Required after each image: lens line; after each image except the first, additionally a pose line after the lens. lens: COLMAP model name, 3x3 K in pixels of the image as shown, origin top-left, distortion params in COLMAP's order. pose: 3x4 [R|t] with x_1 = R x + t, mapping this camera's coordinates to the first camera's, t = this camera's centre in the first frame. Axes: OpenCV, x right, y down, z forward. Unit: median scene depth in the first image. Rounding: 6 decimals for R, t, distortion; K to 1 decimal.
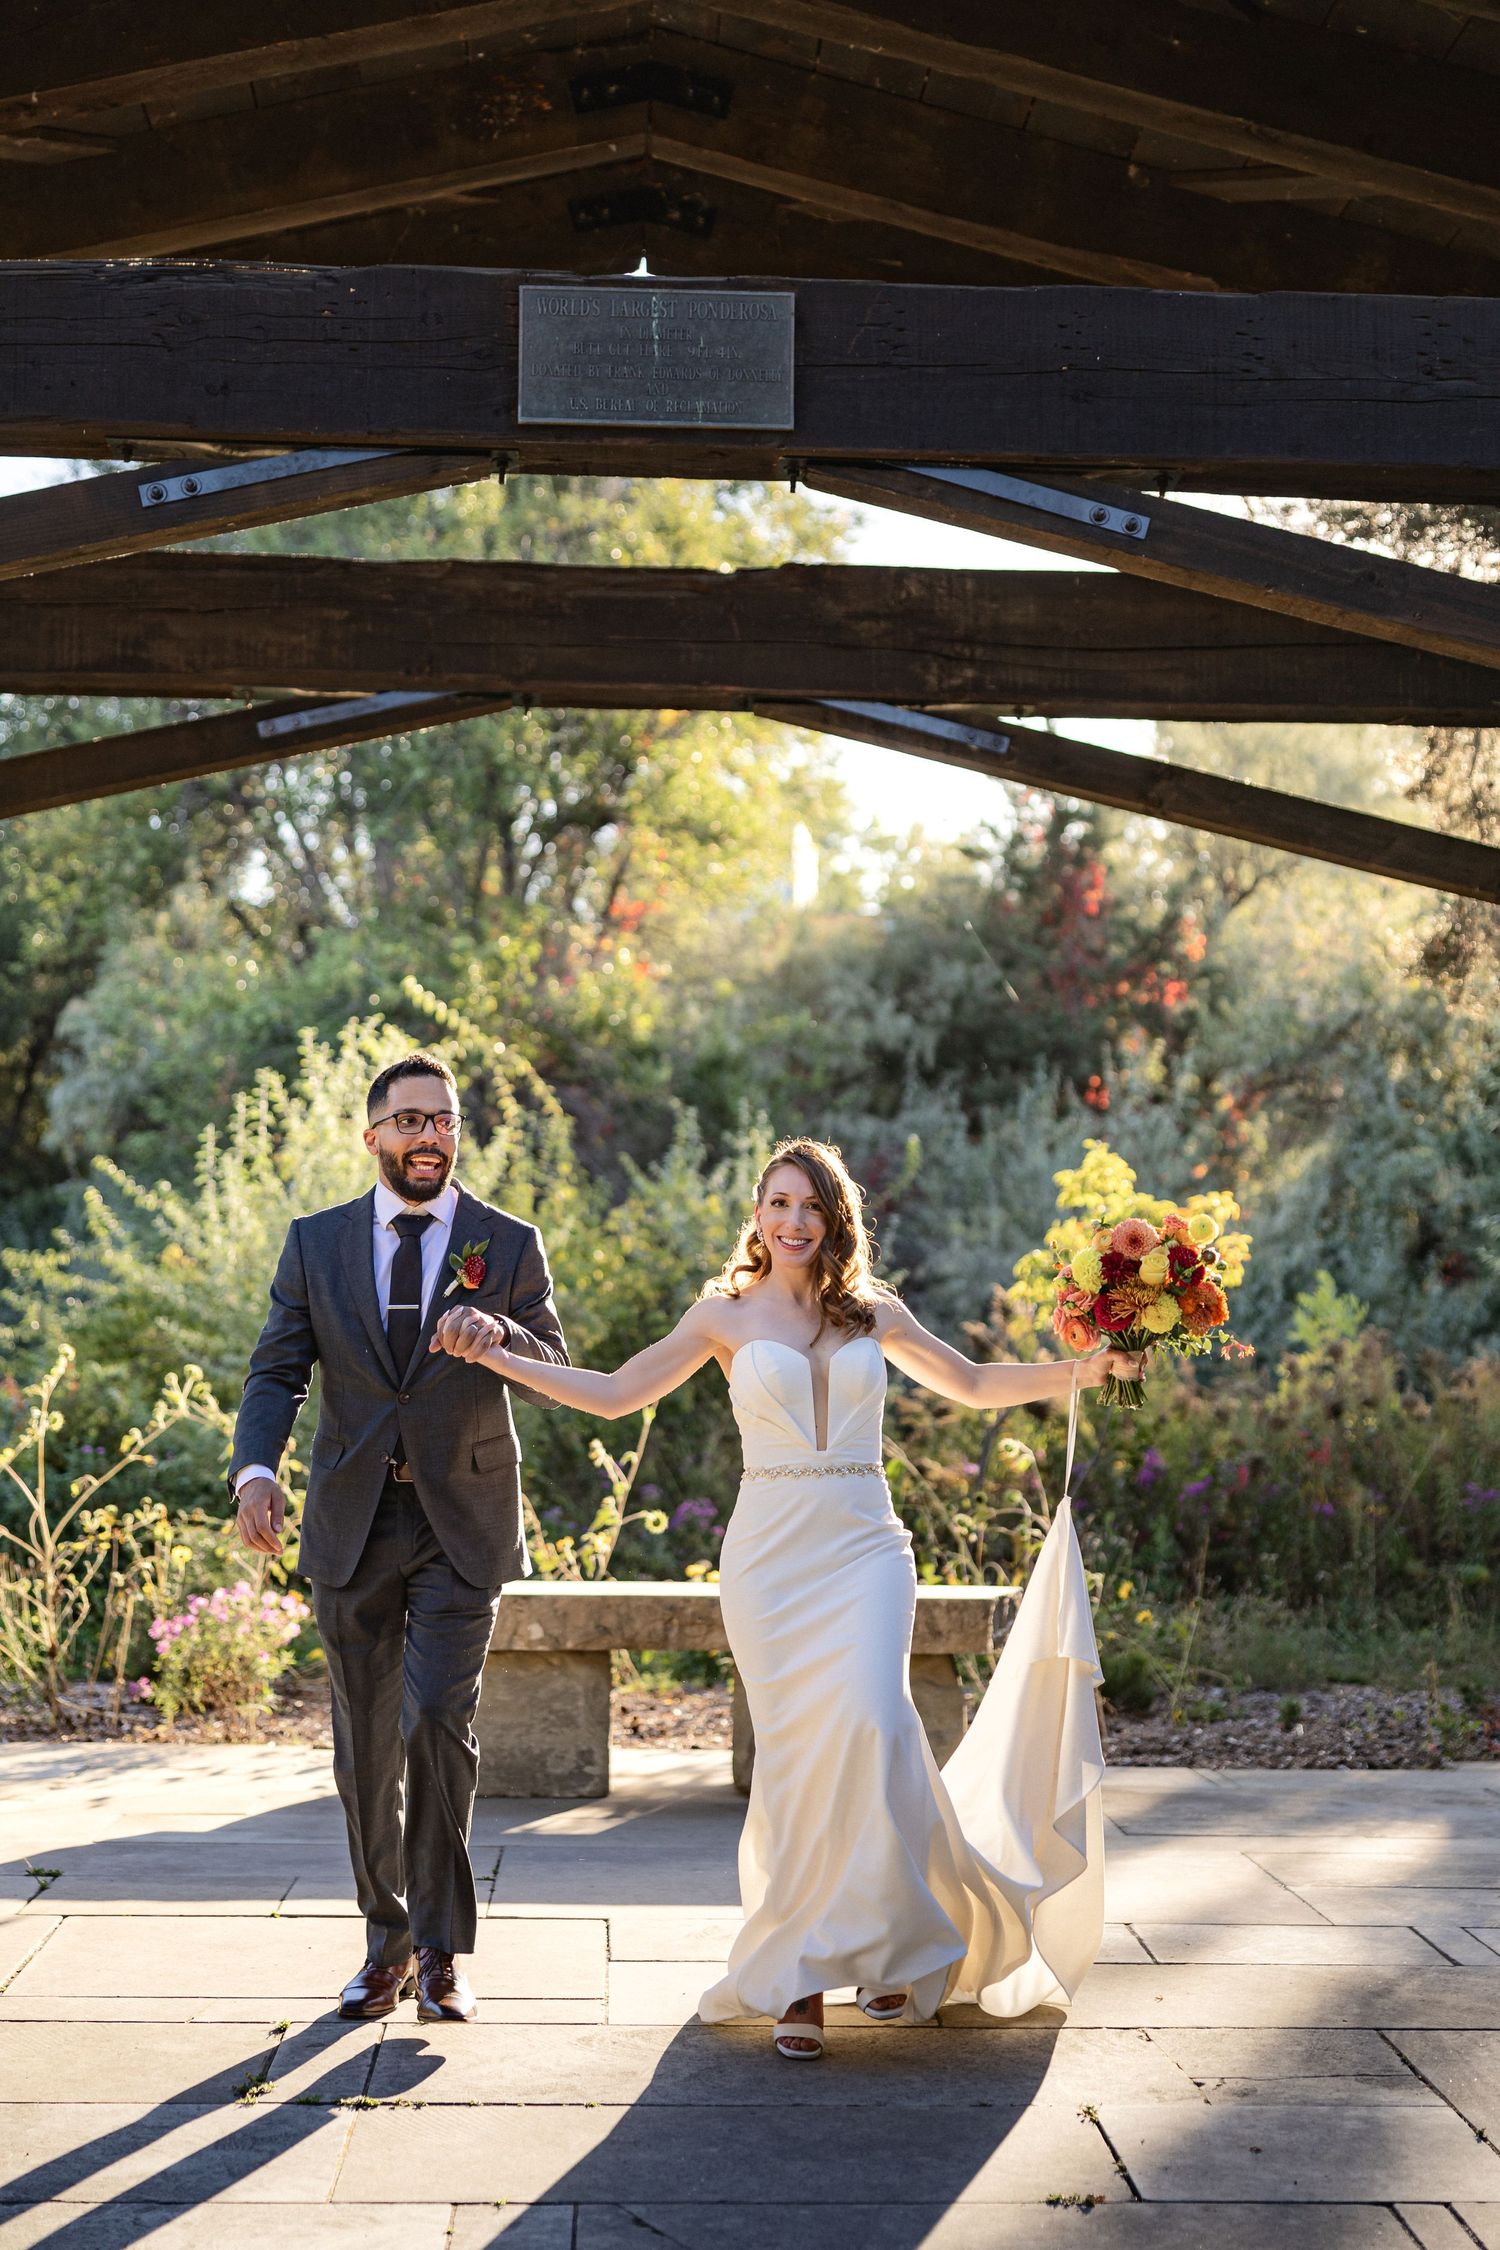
lens RADIAL K [[3666.3, 0, 750.8], [0, 3666.3, 1150.0], [0, 0, 1]] dist [0.007121, -0.021560]
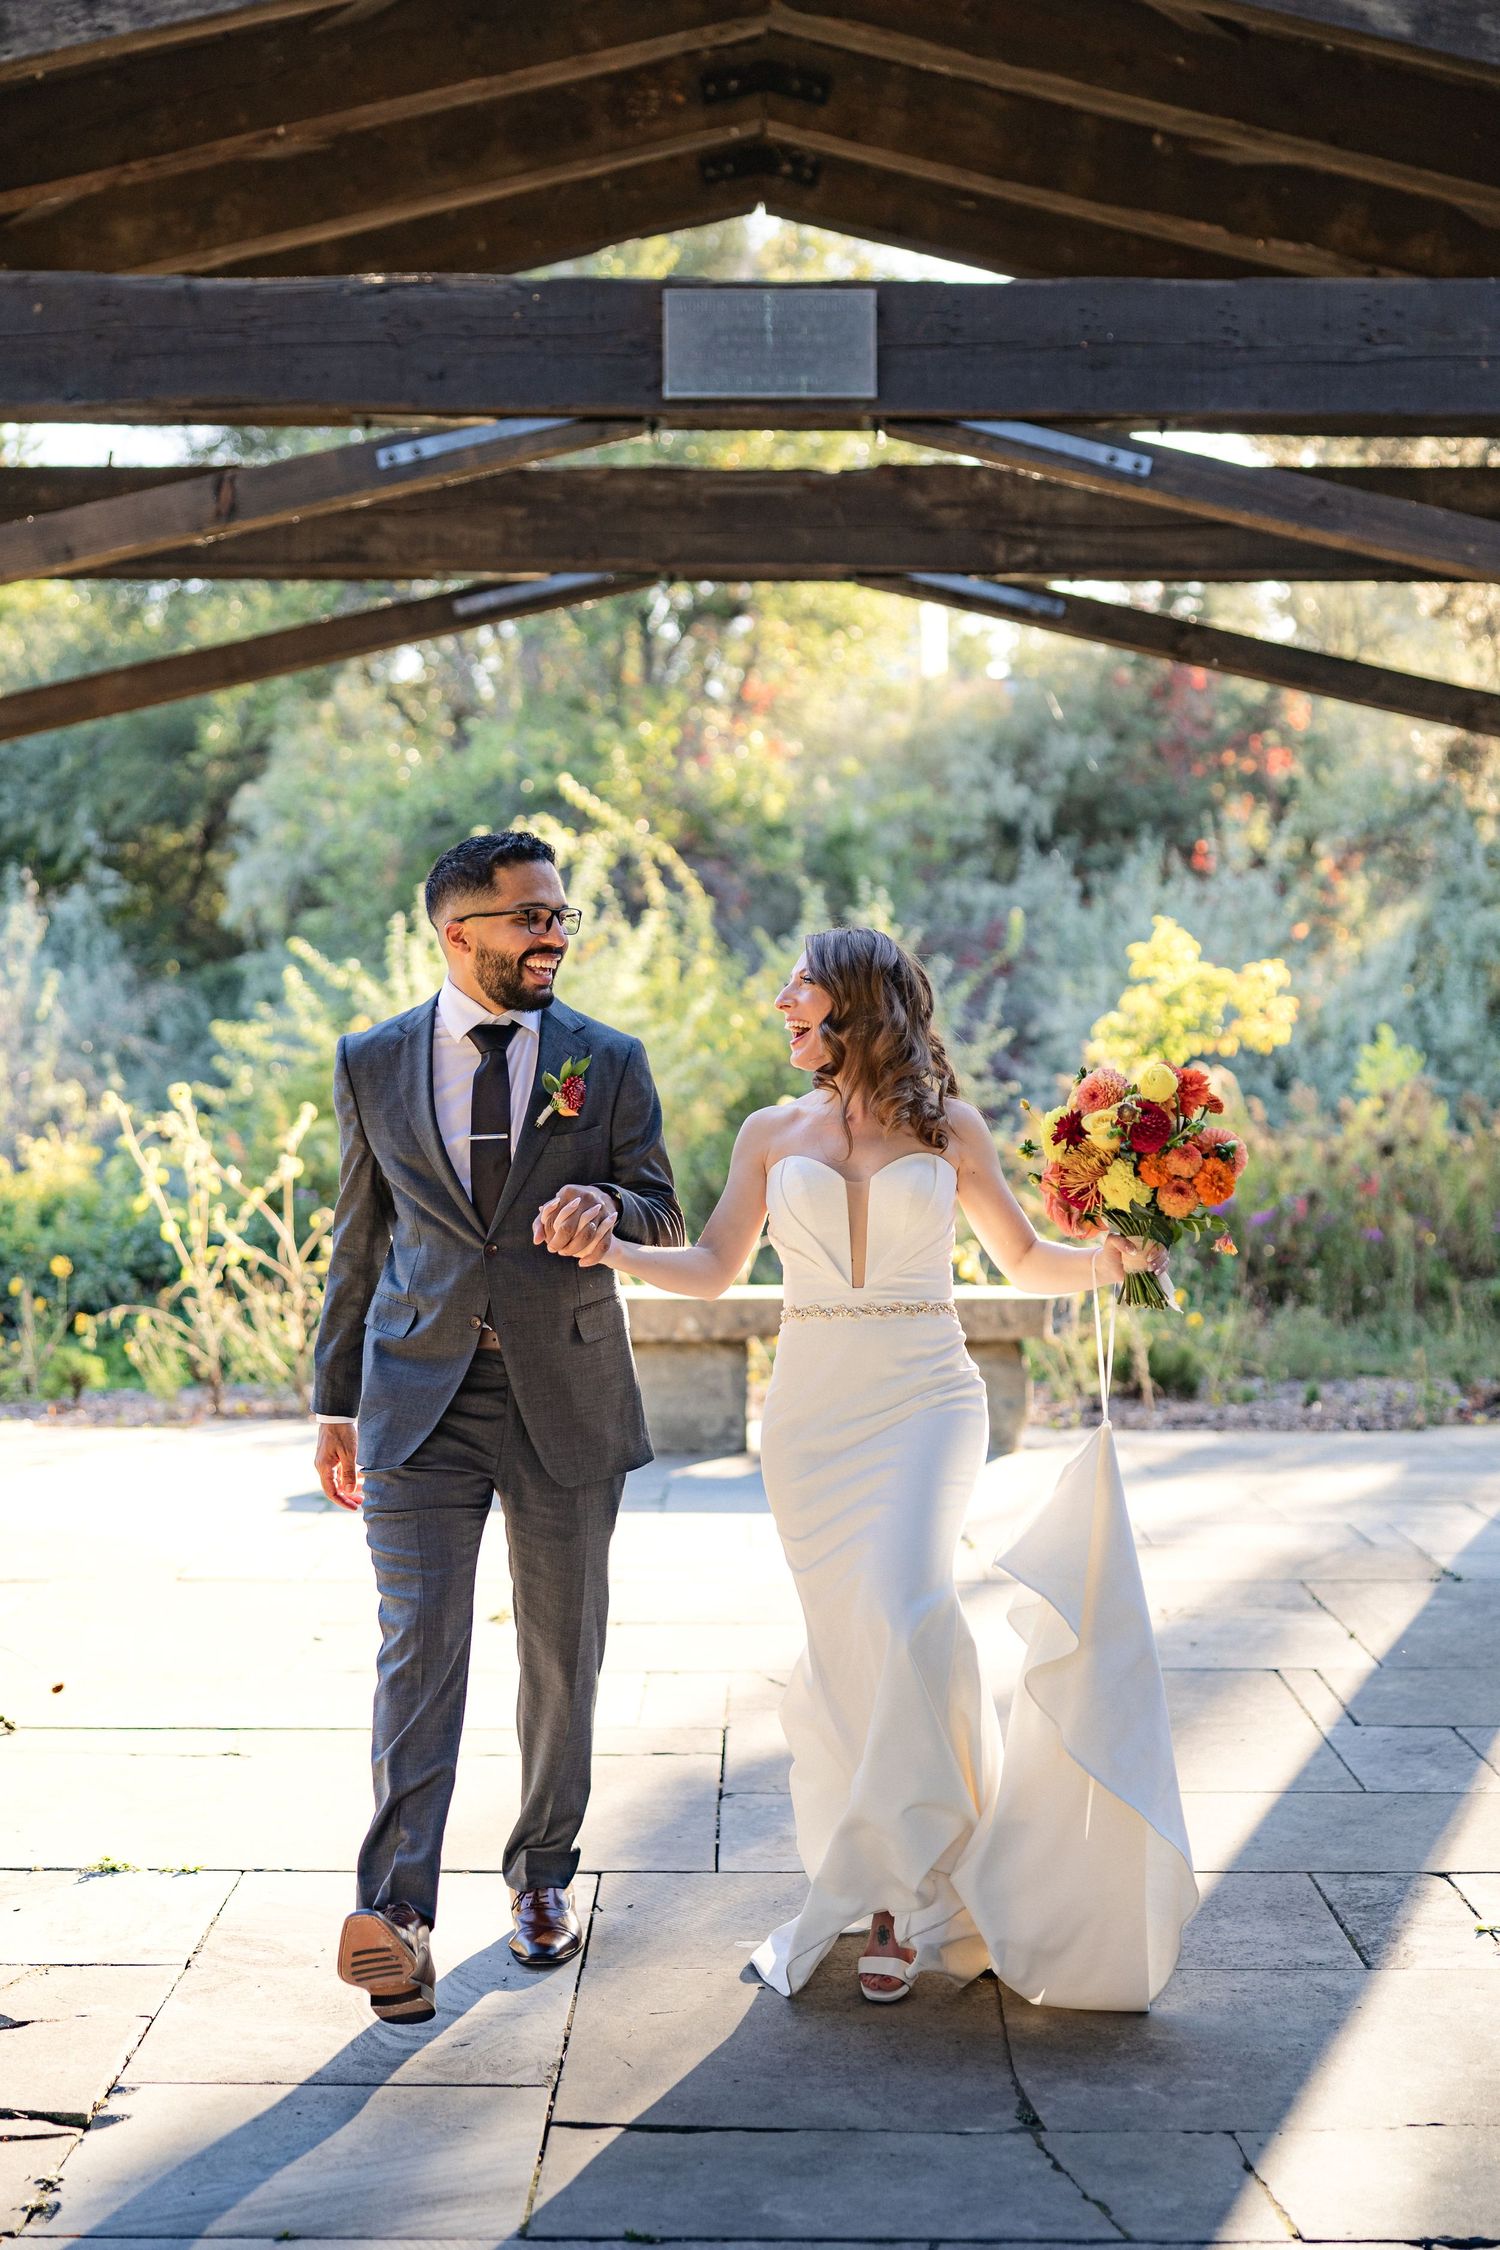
lens RADIAL K [[3580.7, 0, 741.3], [0, 3580.7, 1192.7], [0, 0, 1]] dist [0.015395, -0.036058]
pose [[0.999094, -0.011221, -0.041045, 0.004586], [0.014430, 0.996791, 0.078733, -0.005243], [0.040030, -0.079254, 0.996050, -0.102450]]
